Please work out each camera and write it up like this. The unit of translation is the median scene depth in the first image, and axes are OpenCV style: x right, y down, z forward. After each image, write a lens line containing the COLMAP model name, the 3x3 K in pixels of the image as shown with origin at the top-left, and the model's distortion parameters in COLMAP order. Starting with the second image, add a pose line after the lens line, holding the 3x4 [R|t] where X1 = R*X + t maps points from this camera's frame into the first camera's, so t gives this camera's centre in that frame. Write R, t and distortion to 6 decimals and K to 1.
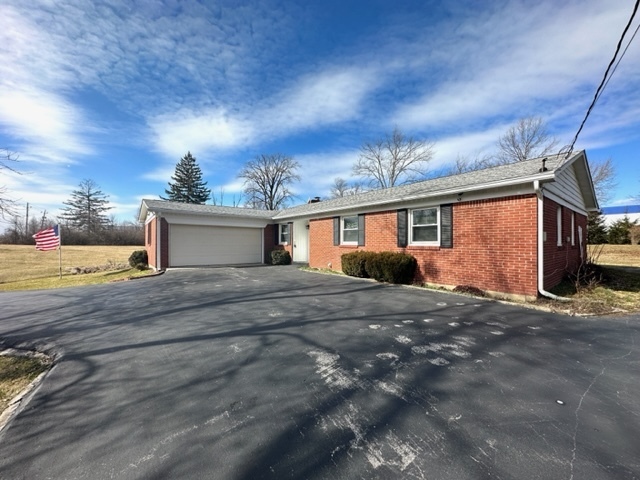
lens RADIAL K [[253.0, 0, 320.0], [0, 253.0, 240.0], [0, 0, 1]] dist [0.000863, 0.000108]
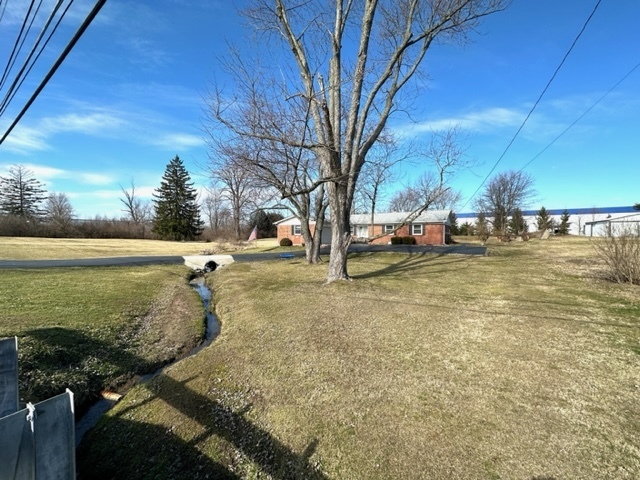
lens RADIAL K [[253.0, 0, 320.0], [0, 253.0, 240.0], [0, 0, 1]] dist [0.000863, 0.000108]
pose [[0.945268, -0.008173, 0.326191, -1.357089], [-0.000125, 0.999677, 0.025410, 0.003199], [-0.326294, -0.024060, 0.944962, -1.293192]]
